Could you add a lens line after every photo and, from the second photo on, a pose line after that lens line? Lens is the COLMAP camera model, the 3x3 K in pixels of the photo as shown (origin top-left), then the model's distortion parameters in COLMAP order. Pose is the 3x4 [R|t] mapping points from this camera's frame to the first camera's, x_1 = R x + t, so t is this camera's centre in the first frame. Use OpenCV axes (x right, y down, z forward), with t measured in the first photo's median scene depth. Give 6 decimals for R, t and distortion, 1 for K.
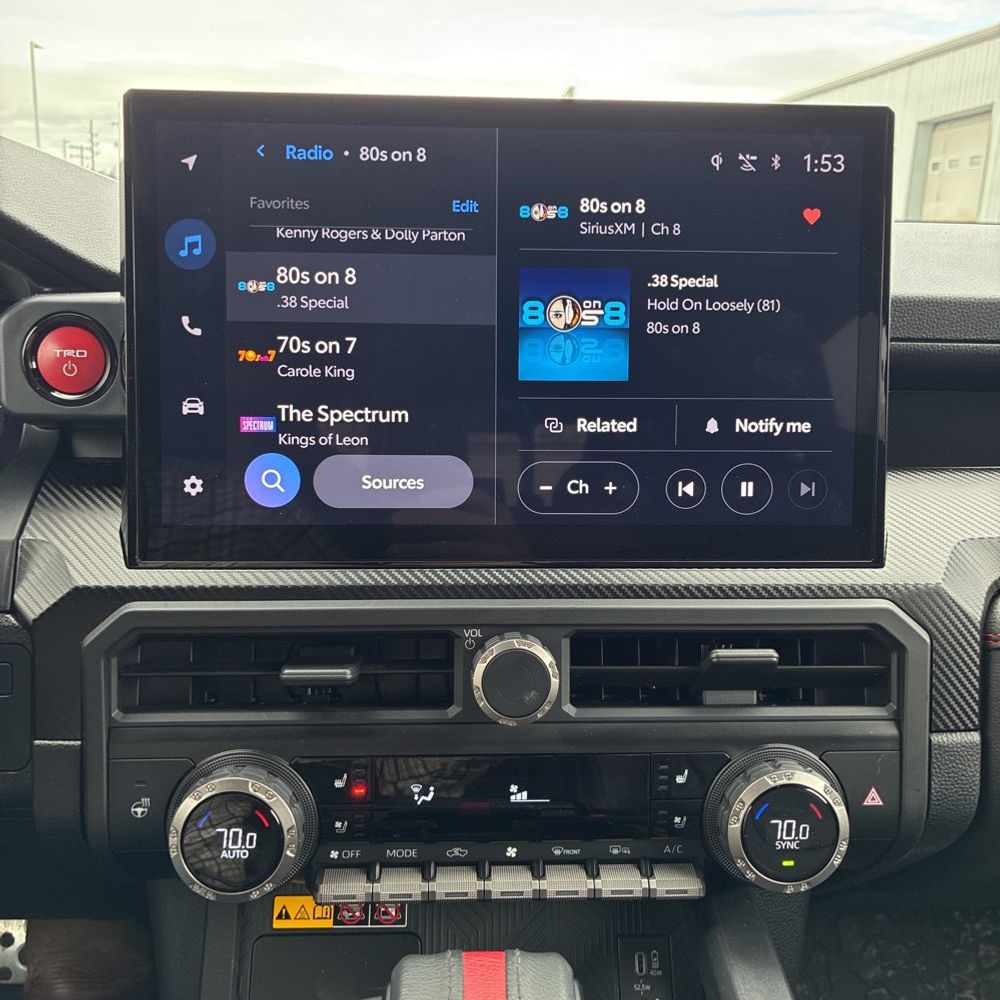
lens RADIAL K [[1053.4, 0, 496.8], [0, 1053.4, 499.7], [0, 0, 1]] dist [0.003792, 0.012292]
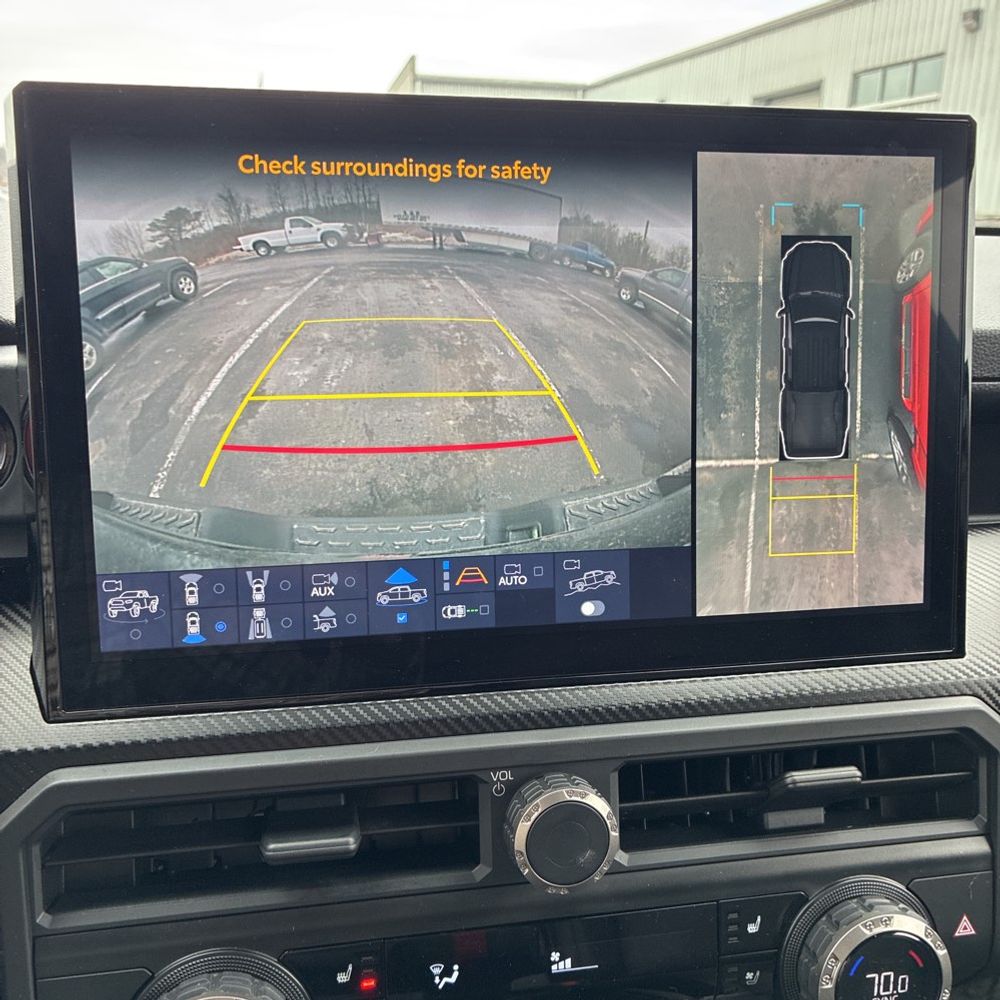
lens RADIAL K [[1046.5, 0, 481.2], [0, 1046.5, 502.9], [0, 0, 1]] dist [-0.009988, 0.036393]
pose [[0.989844, -0.040929, 0.136140, -0.138186], [0.035690, 0.998533, 0.040710, -0.113297], [-0.137607, -0.035437, 0.989853, 0.220675]]
